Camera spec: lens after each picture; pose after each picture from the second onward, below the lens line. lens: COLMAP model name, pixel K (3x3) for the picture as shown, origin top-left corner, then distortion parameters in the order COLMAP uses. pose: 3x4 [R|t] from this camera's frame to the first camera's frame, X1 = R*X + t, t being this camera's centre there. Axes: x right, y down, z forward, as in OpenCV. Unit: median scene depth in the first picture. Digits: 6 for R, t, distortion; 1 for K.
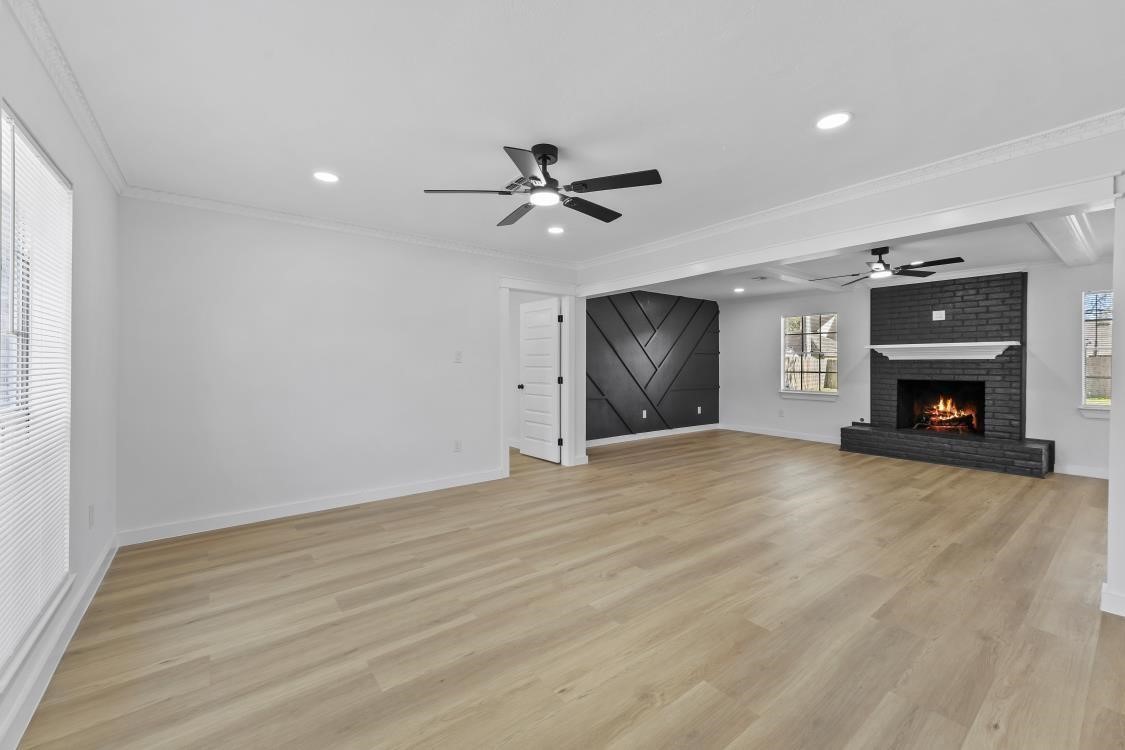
lens RADIAL K [[454.0, 0, 559.9], [0, 454.0, 370.4], [0, 0, 1]] dist [0.009214, -0.000075]
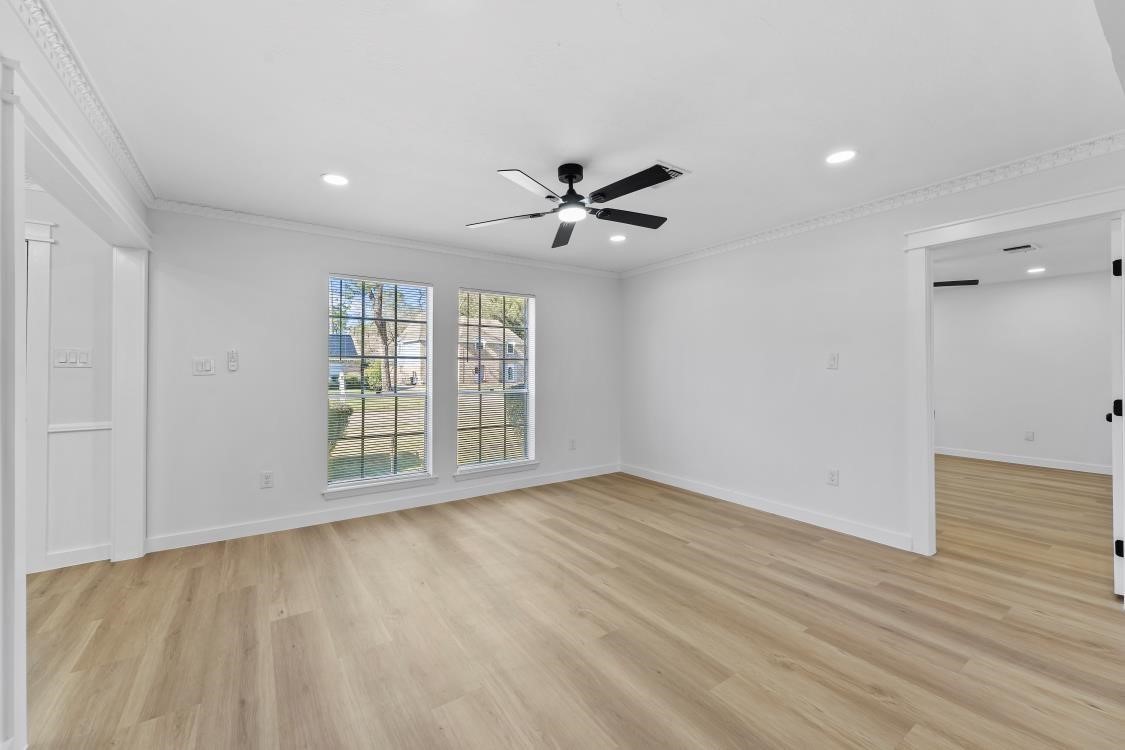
lens RADIAL K [[454.0, 0, 562.1], [0, 454.0, 376.5], [0, 0, 1]] dist [0.009214, -0.000075]
pose [[-0.056494, 0.013322, -0.998314, 0.772953], [-0.013082, 0.999815, 0.014082, -0.012905], [0.998317, 0.013856, -0.056310, 0.792685]]
